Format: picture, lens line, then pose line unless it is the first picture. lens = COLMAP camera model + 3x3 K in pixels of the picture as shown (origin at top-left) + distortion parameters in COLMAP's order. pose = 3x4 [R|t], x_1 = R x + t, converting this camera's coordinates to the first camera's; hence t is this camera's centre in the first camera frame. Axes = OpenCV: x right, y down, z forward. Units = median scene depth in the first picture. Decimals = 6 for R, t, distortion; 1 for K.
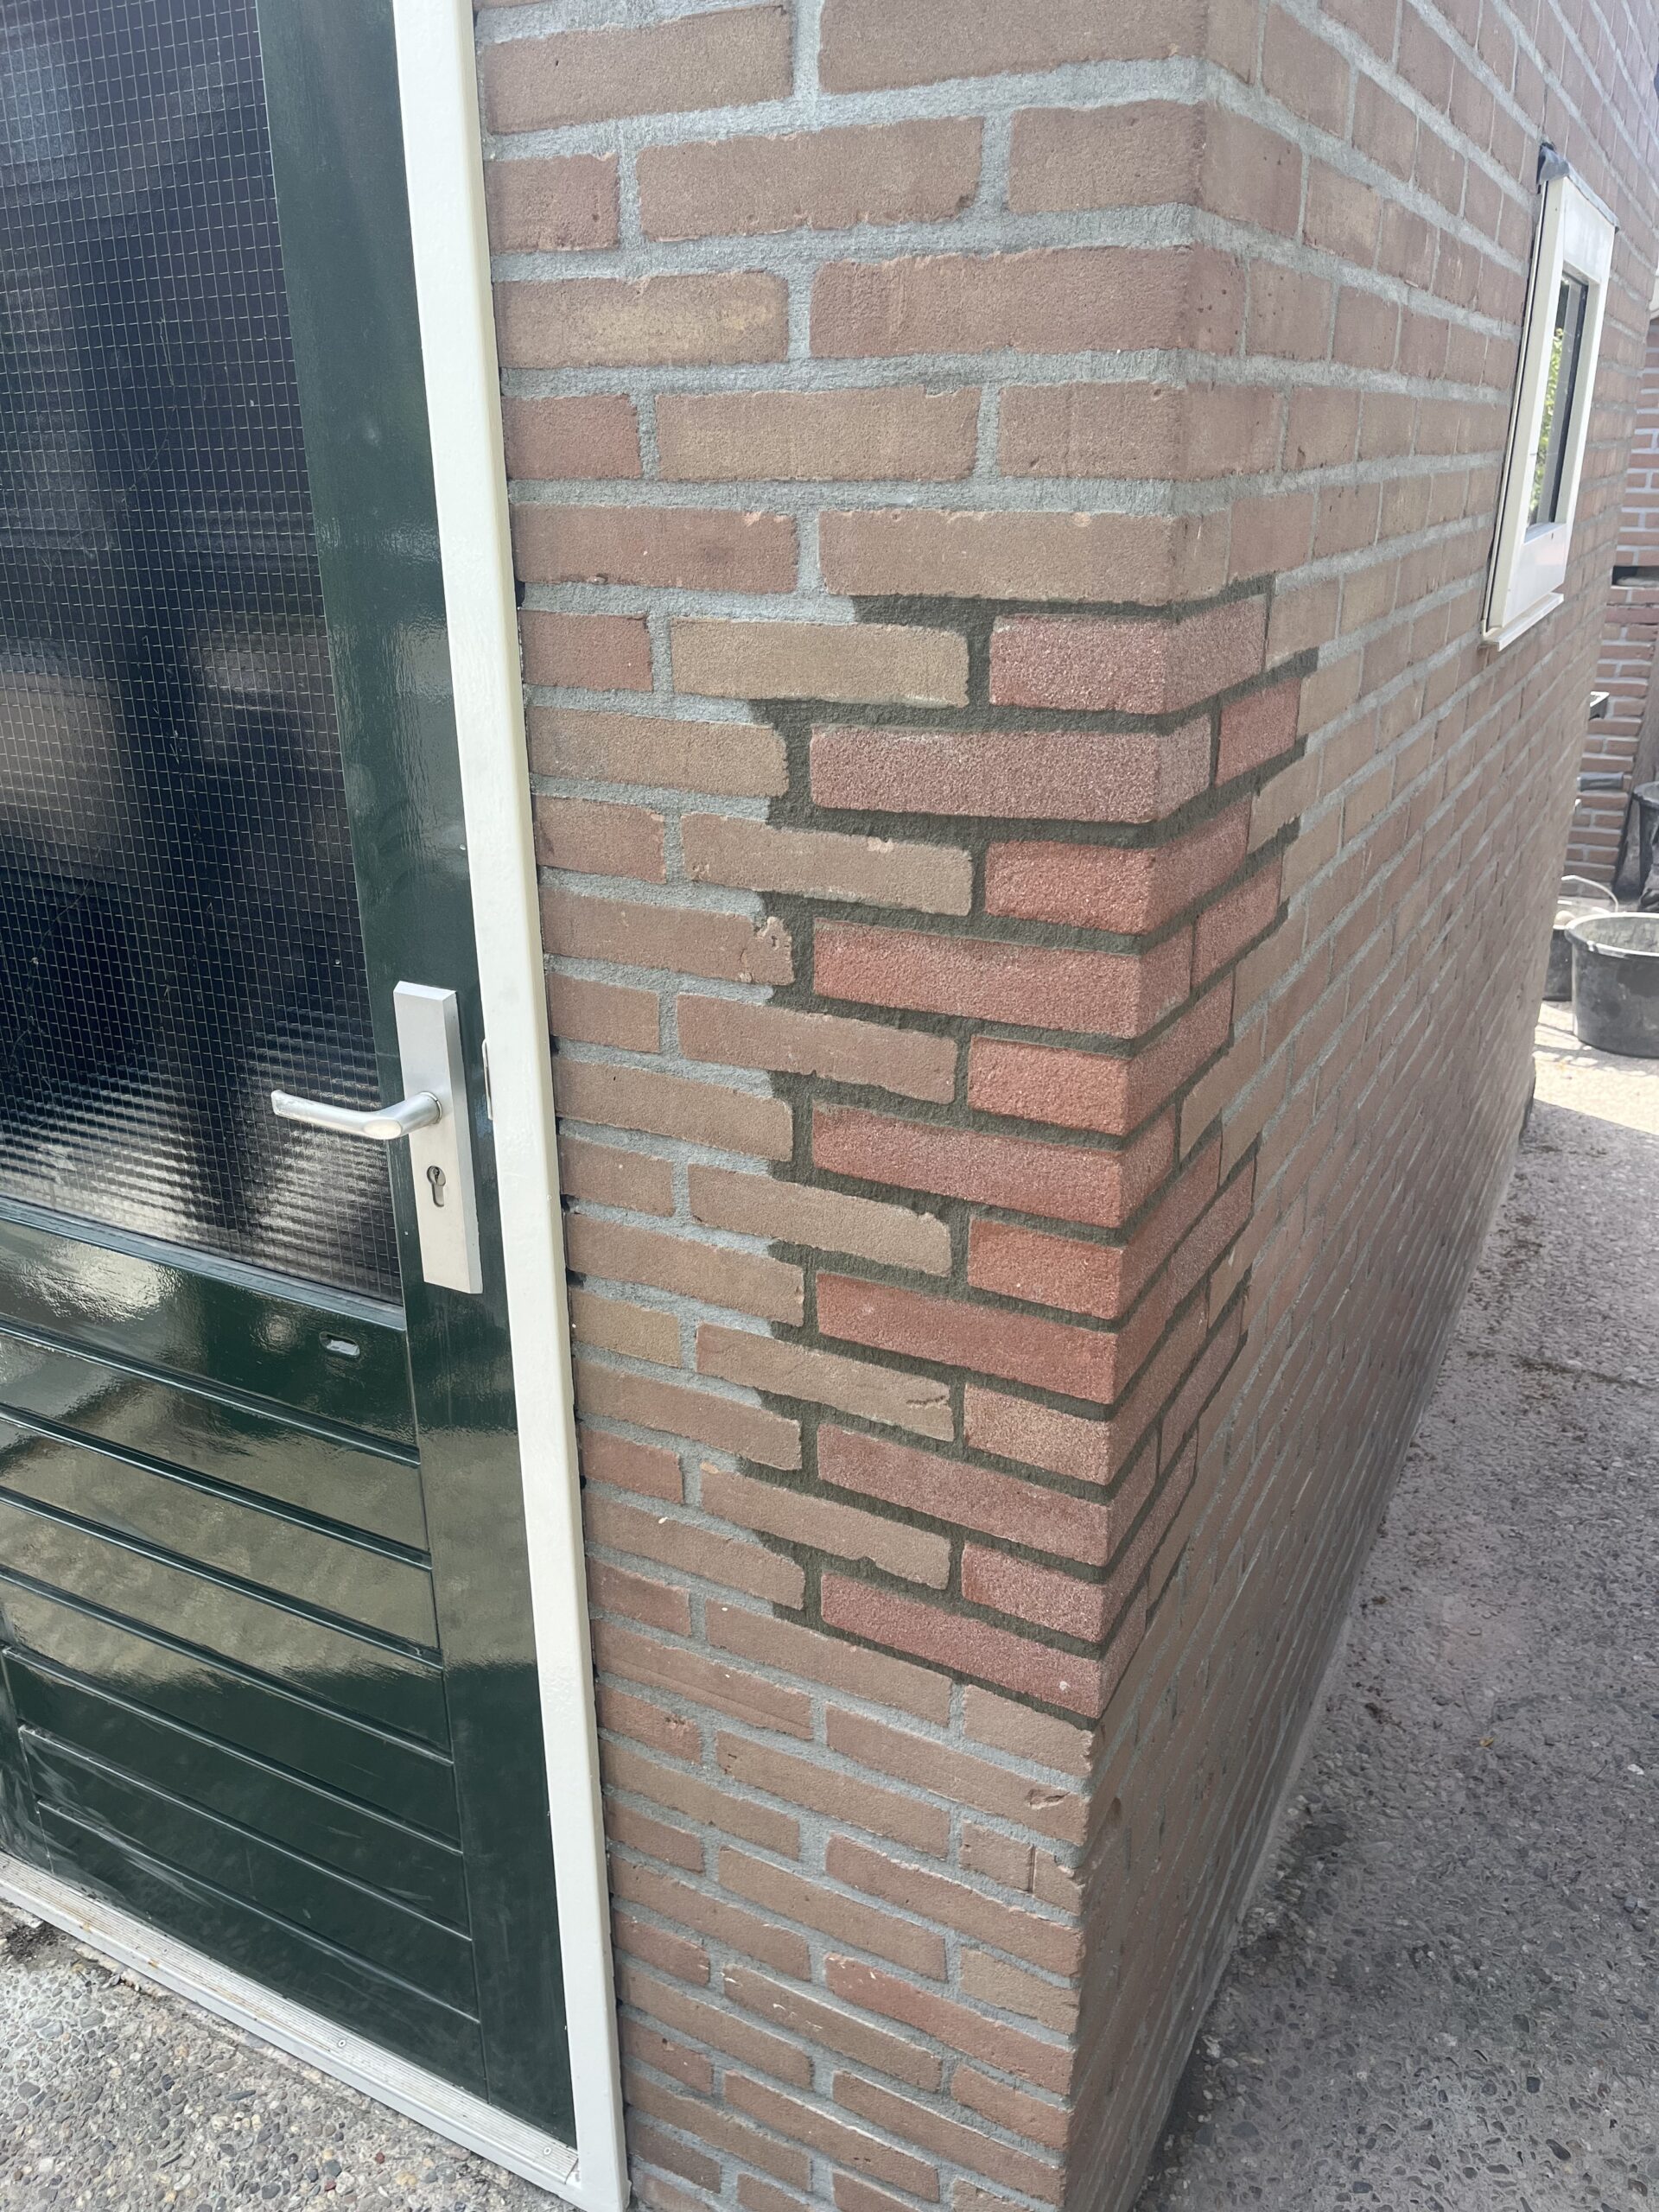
lens RADIAL K [[1696.4, 0, 836.8], [0, 1696.4, 1109.1], [0, 0, 1]] dist [-0.003935, -0.014971]
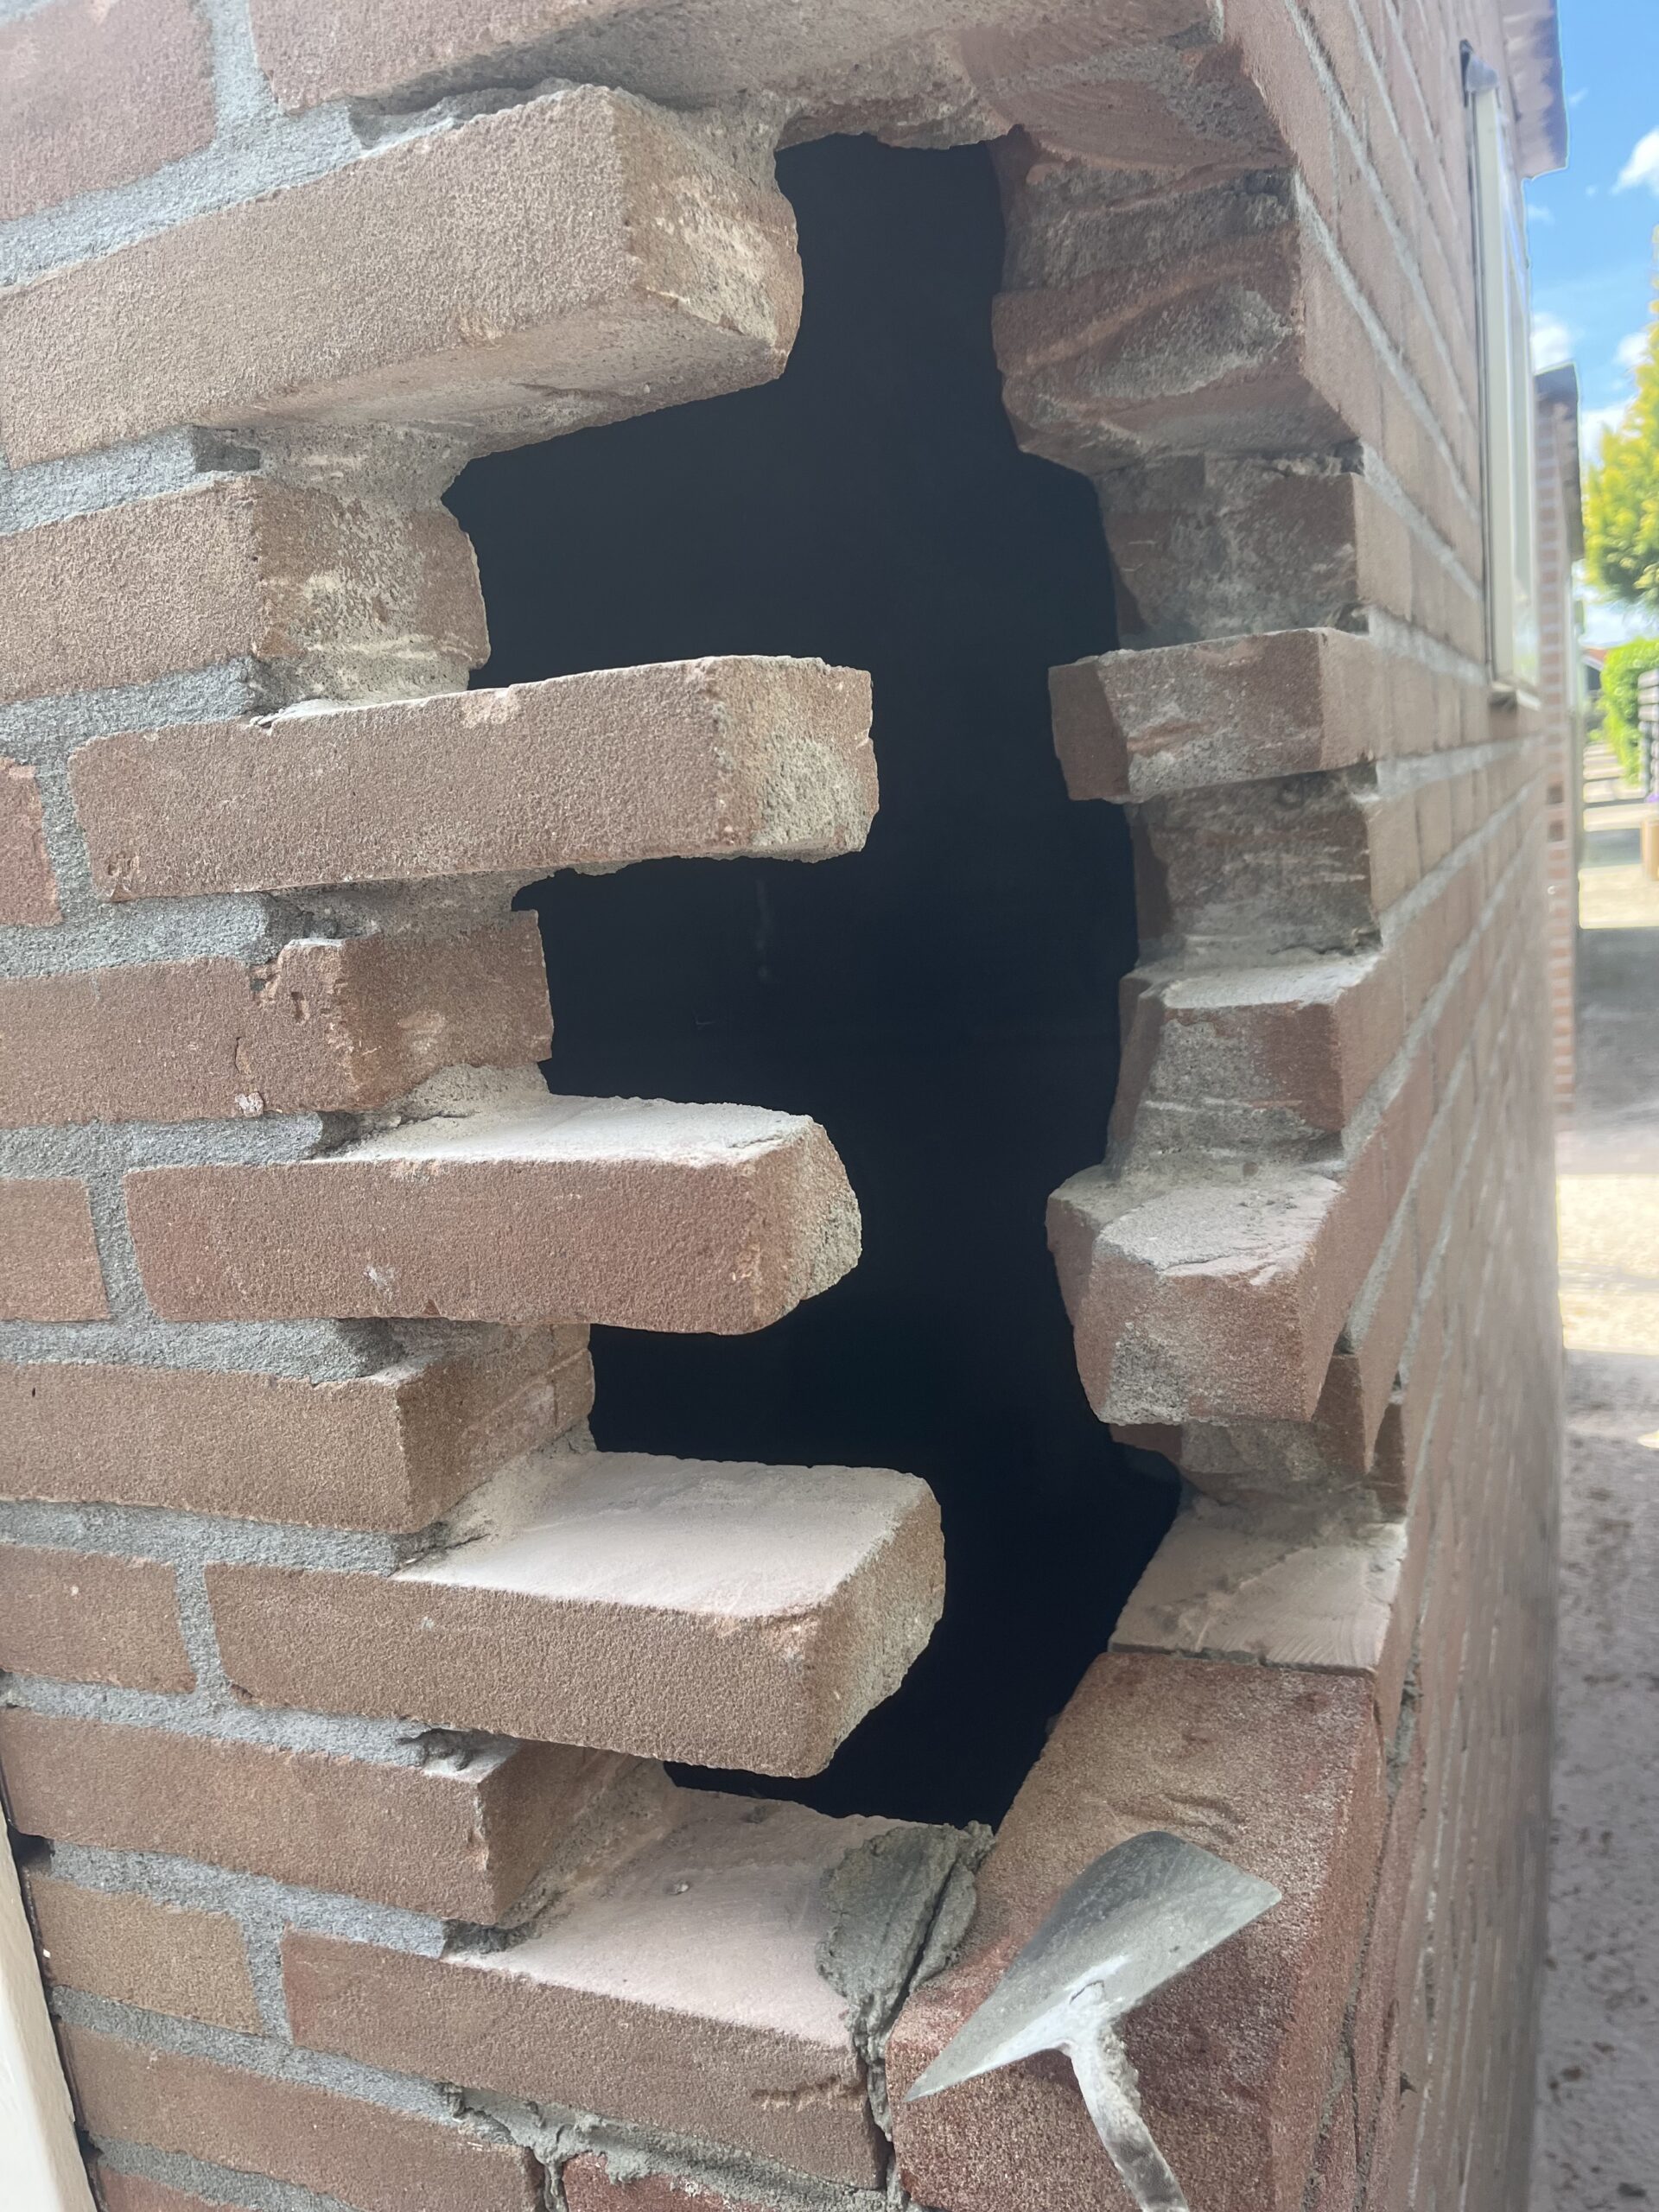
lens RADIAL K [[1696.4, 0, 814.8], [0, 1696.4, 1116.1], [0, 0, 1]] dist [-0.003935, -0.014971]
pose [[0.991978, -0.118969, 0.042721, 0.064999], [0.125271, 0.970427, -0.206347, 0.029852], [-0.016908, 0.210044, 0.977546, 0.544278]]
